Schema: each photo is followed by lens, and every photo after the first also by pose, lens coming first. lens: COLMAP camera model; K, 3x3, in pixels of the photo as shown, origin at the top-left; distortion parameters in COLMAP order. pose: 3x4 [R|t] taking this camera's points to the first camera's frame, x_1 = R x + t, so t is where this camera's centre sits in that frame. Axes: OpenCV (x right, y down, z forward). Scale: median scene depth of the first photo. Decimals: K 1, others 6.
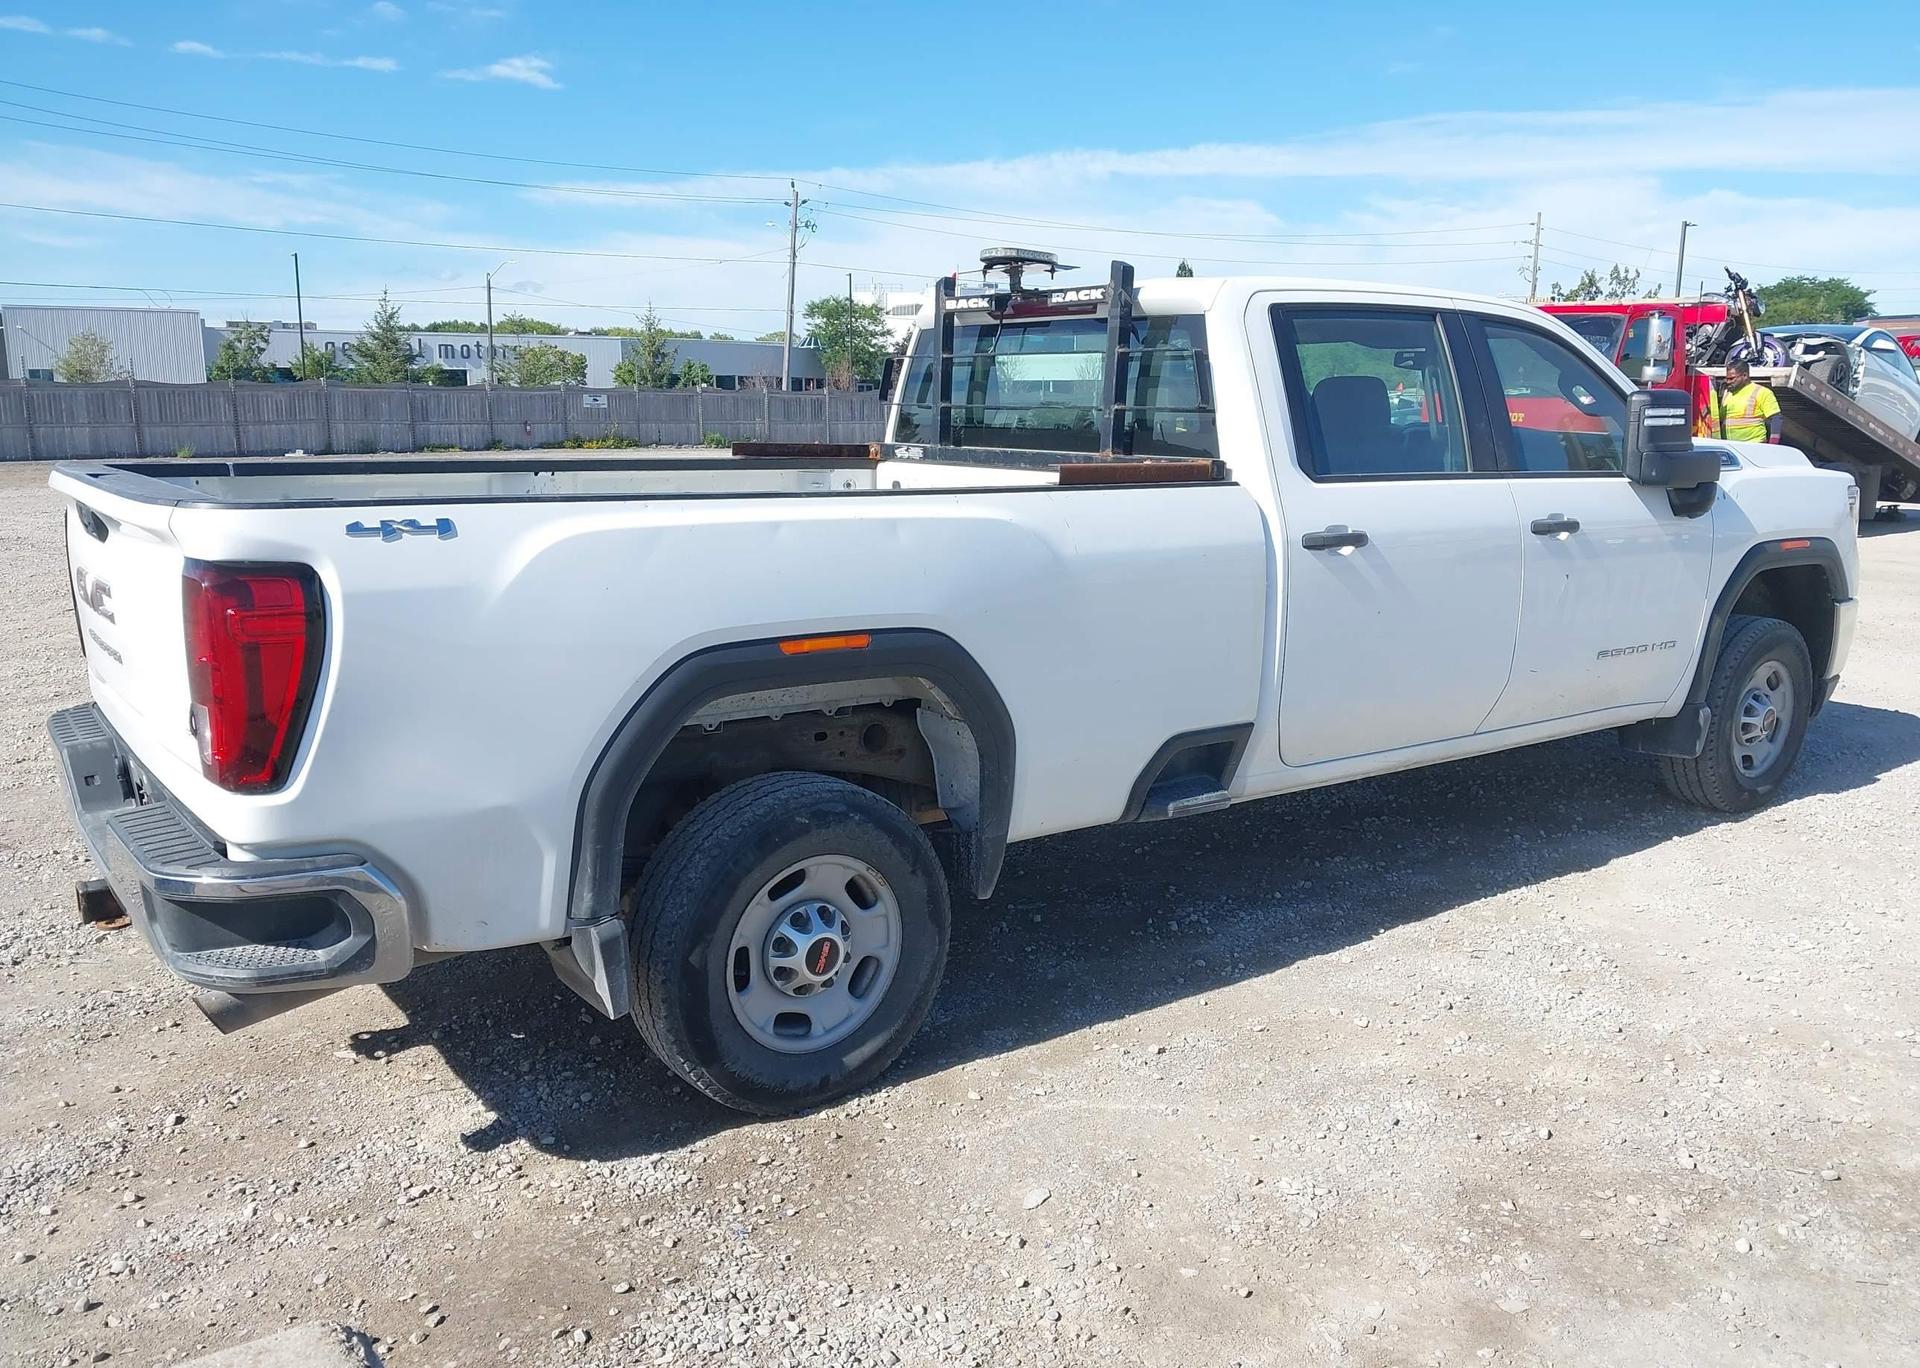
lens RADIAL K [[1532.2, 0, 960.0], [0, 1532.2, 684.0], [0, 0, 1]] dist [0.011551, -0.000221]
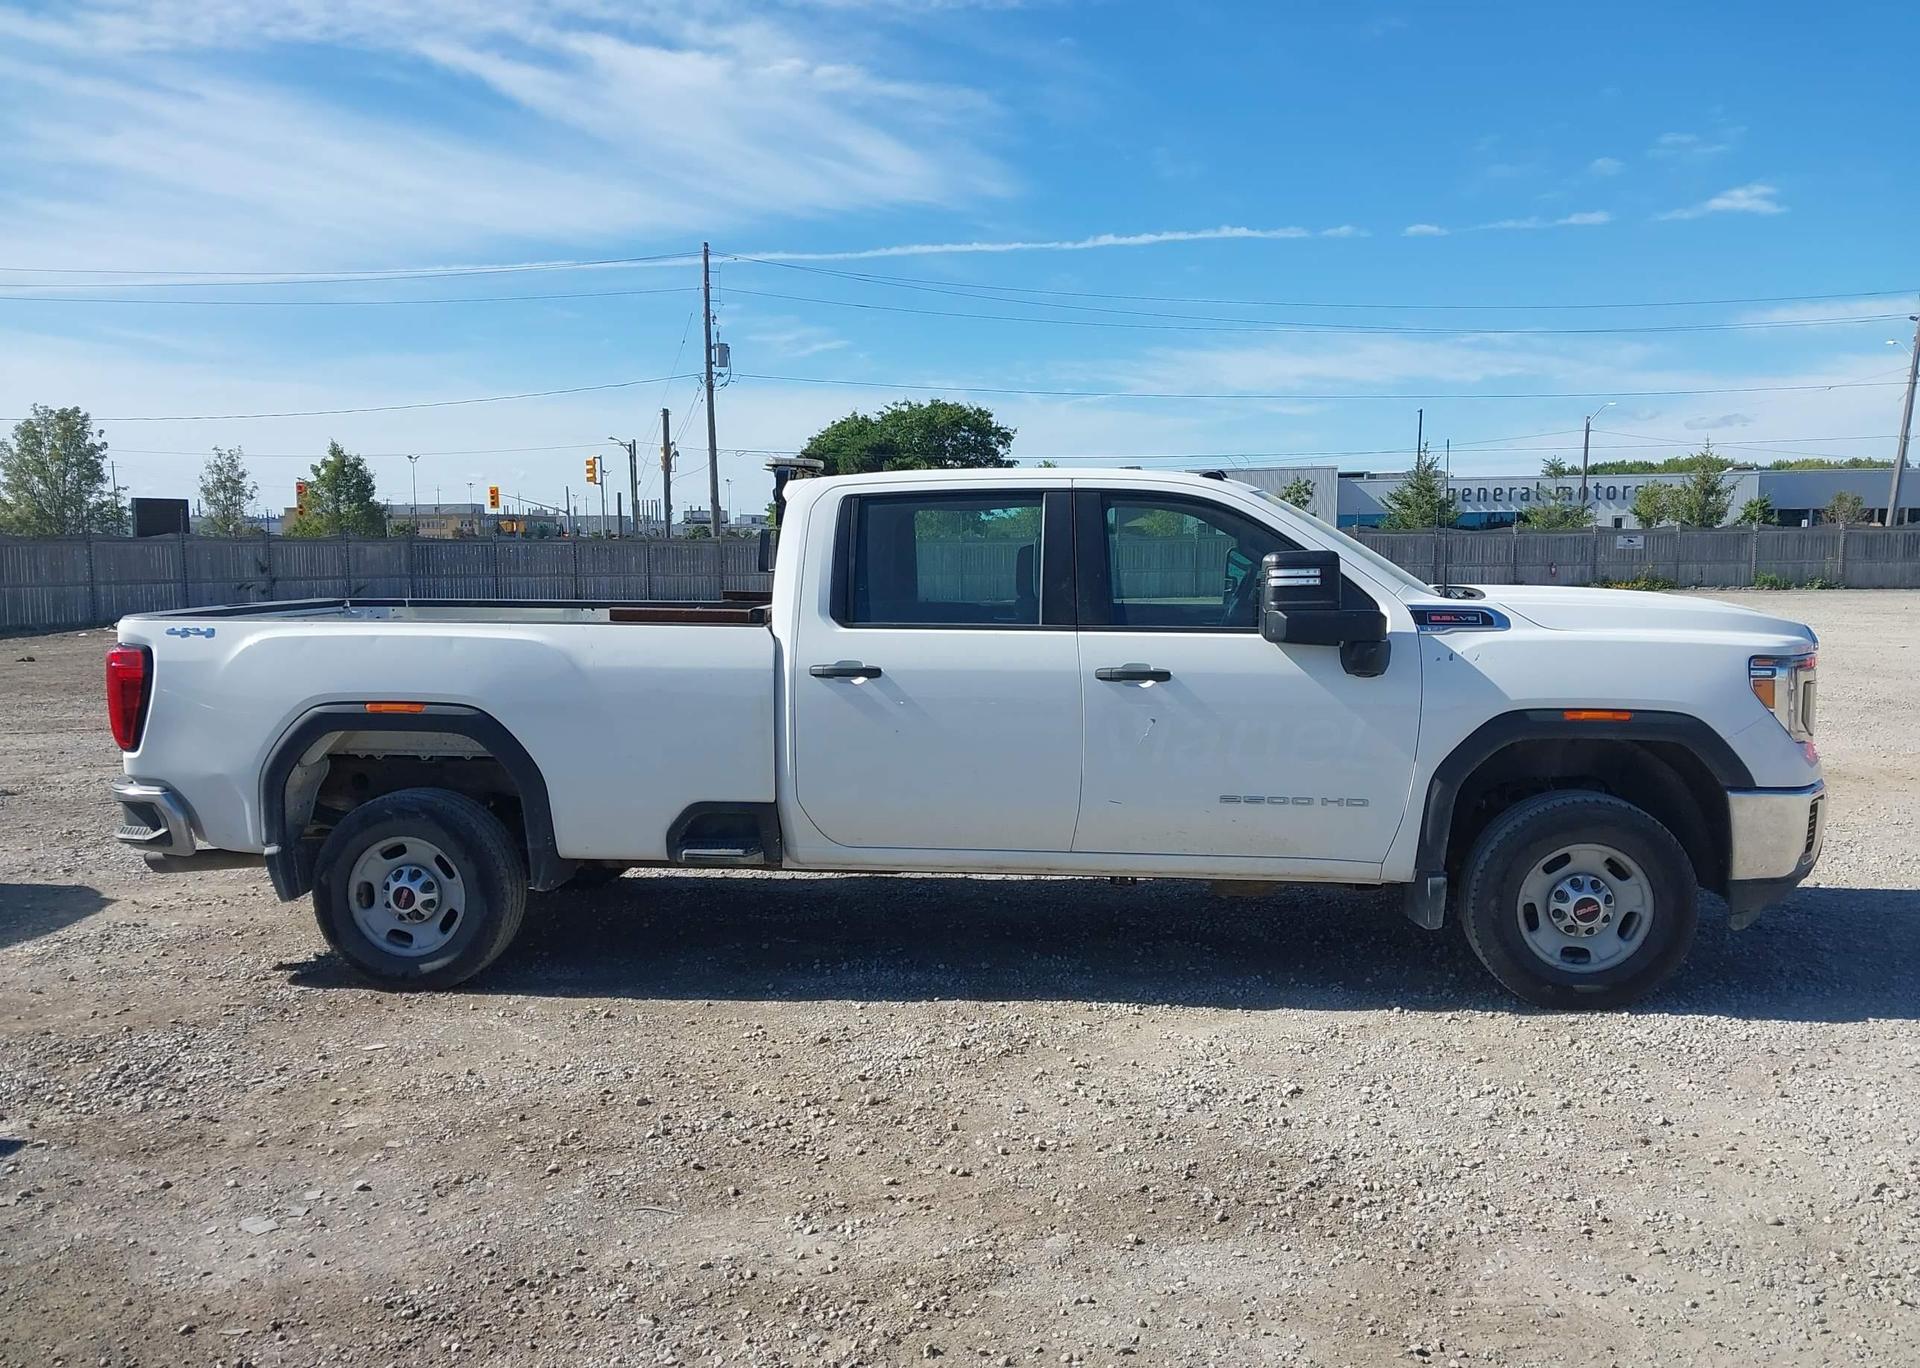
lens RADIAL K [[1520.7, 0, 966.6], [0, 1520.7, 686.6], [0, 0, 1]] dist [0.013086, -0.002410]
pose [[0.742492, 0.053724, -0.667697, 1.306714], [-0.111674, 0.992757, -0.044305, -0.040254], [0.660480, 0.107461, 0.743114, 0.132300]]
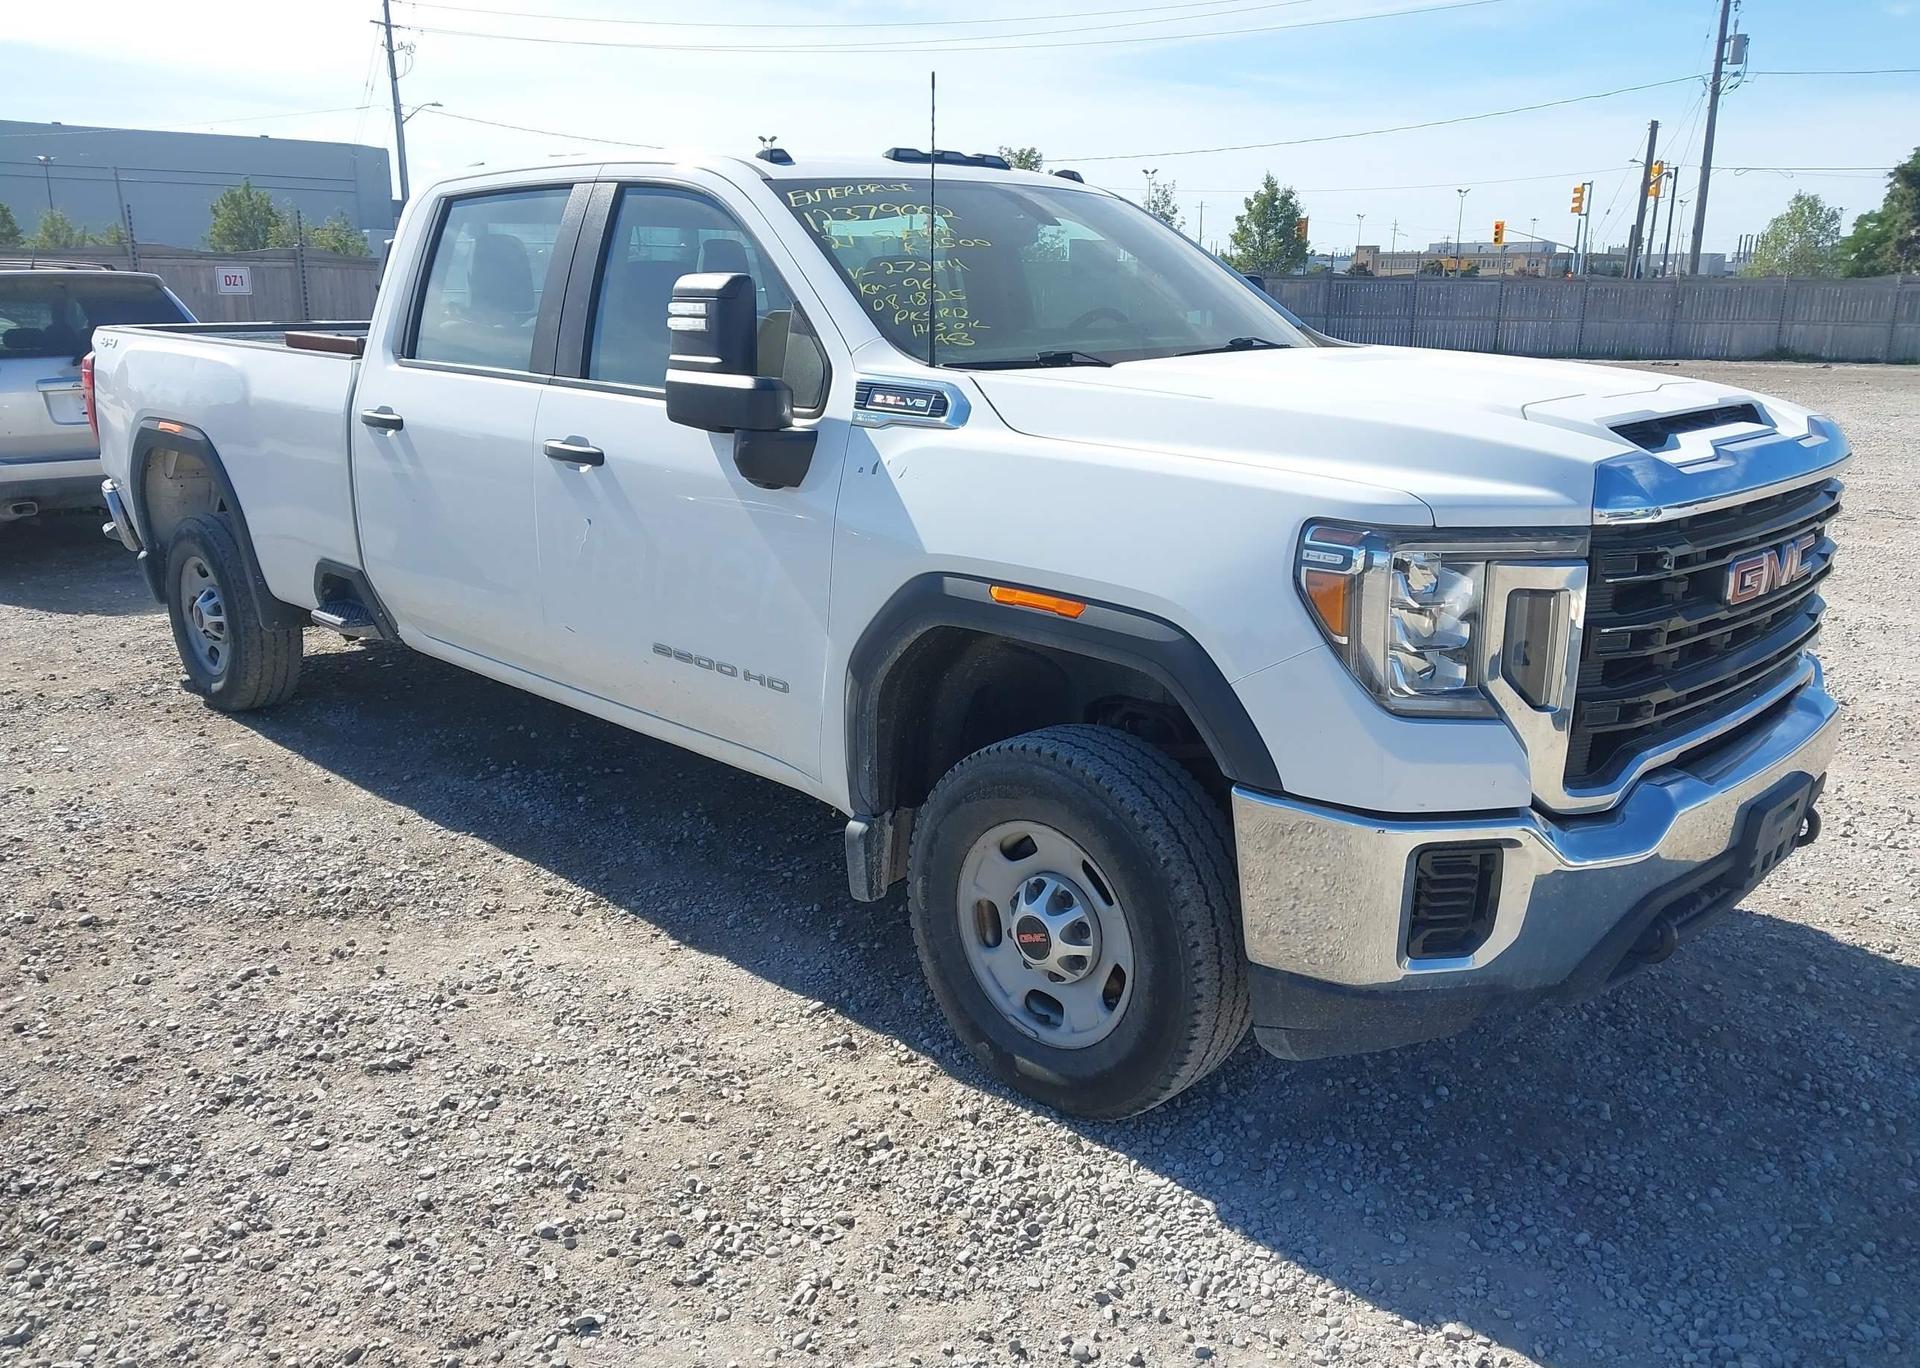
lens RADIAL K [[1532.2, 0, 960.0], [0, 1532.2, 684.0], [0, 0, 1]] dist [0.011551, -0.000221]
pose [[0.151995, 0.246446, -0.957164, 1.524764], [-0.185166, 0.958369, 0.217352, -0.251201], [0.970882, 0.144198, 0.191301, 1.341155]]
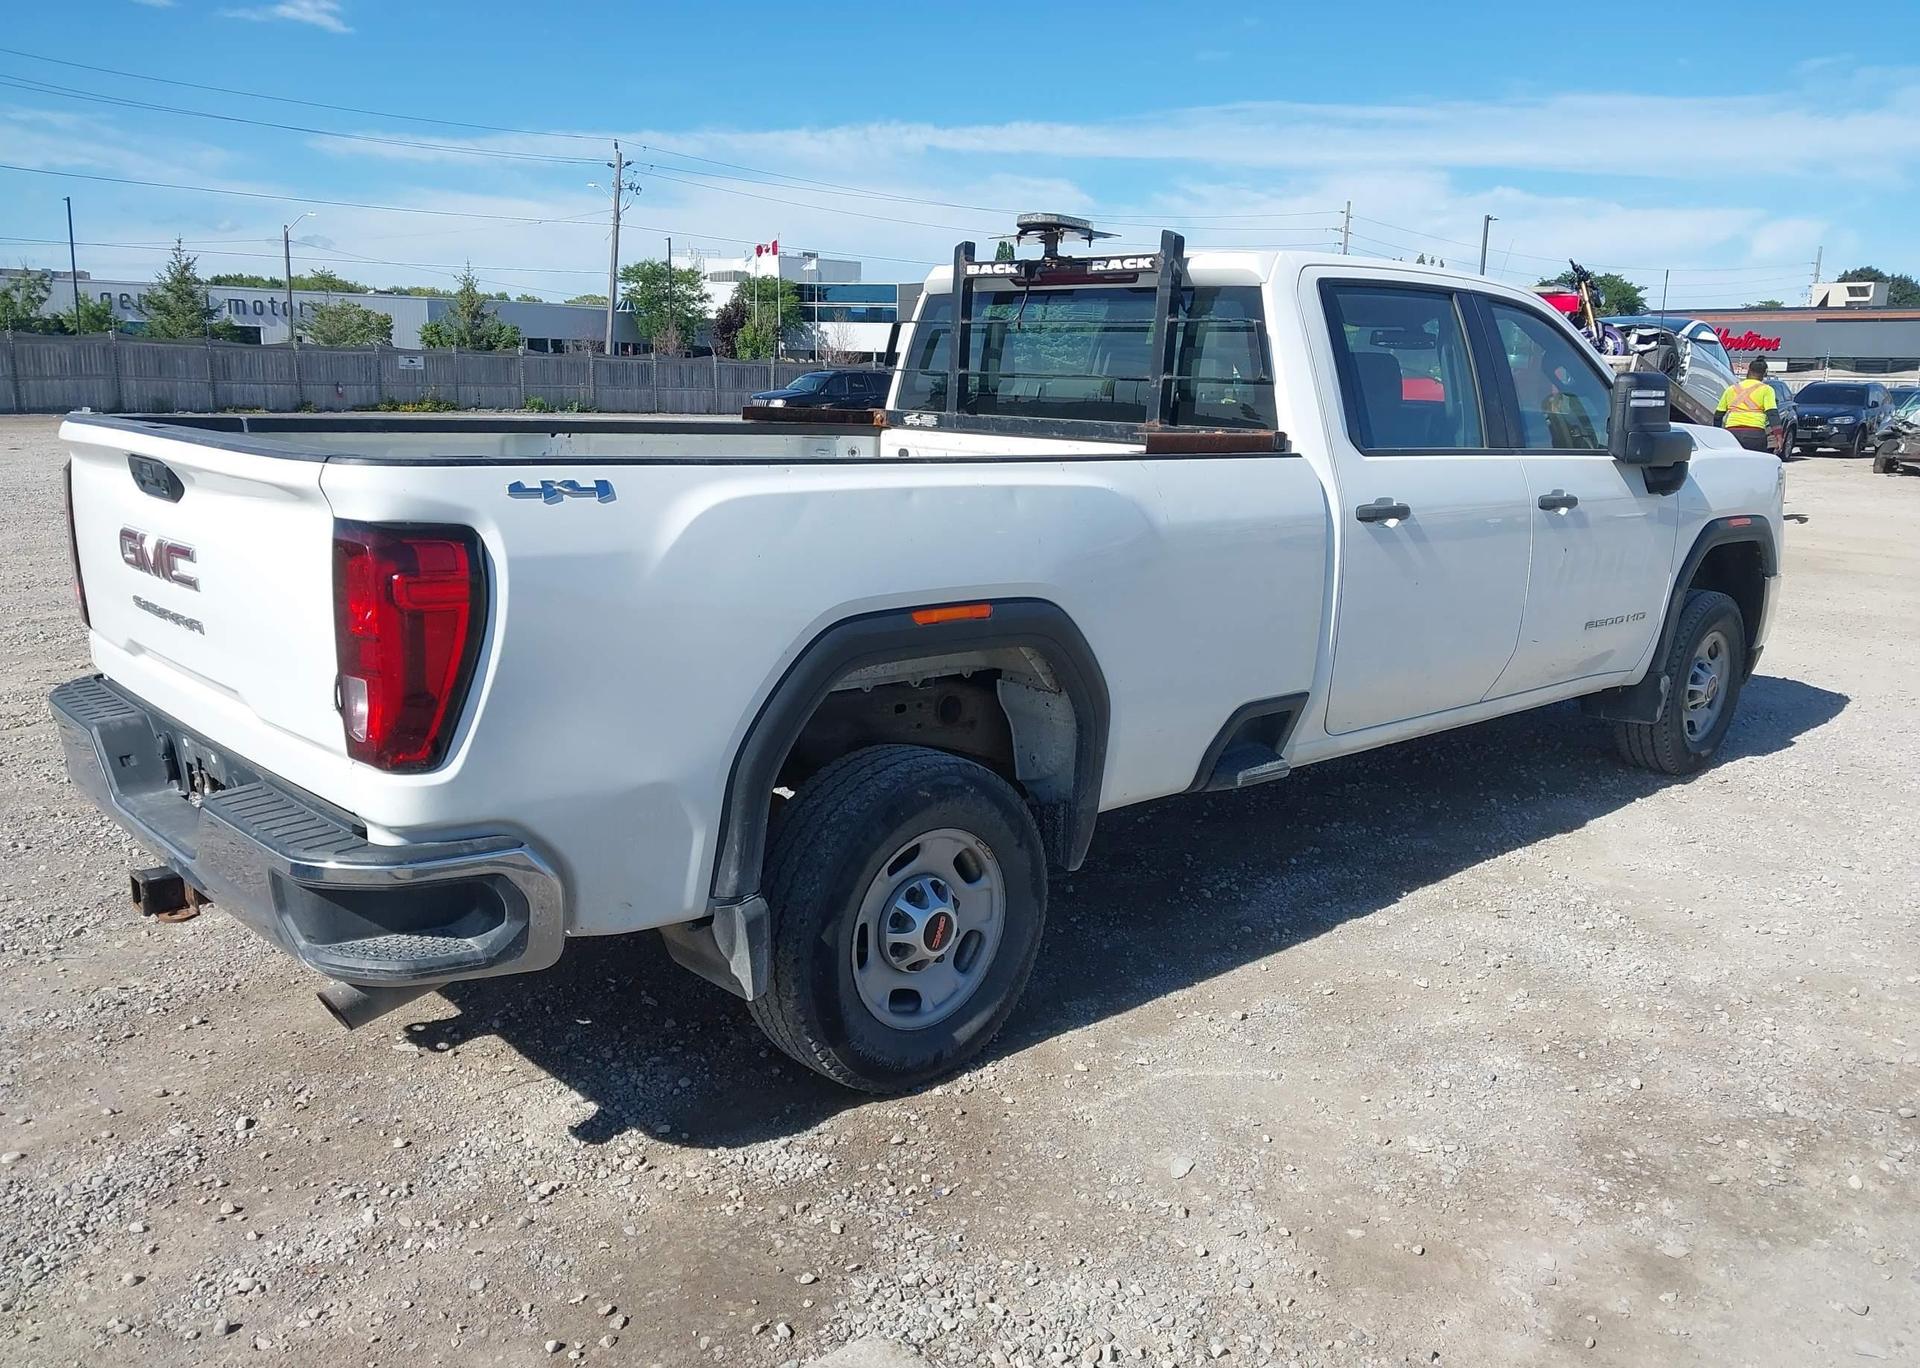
lens RADIAL K [[1520.7, 0, 966.6], [0, 1520.7, 686.6], [0, 0, 1]] dist [0.013086, -0.002410]
pose [[0.992070, -0.004462, 0.125609, -0.173827], [0.001912, 0.999790, 0.020408, 0.000734], [-0.125674, -0.020006, 0.991870, 0.030514]]
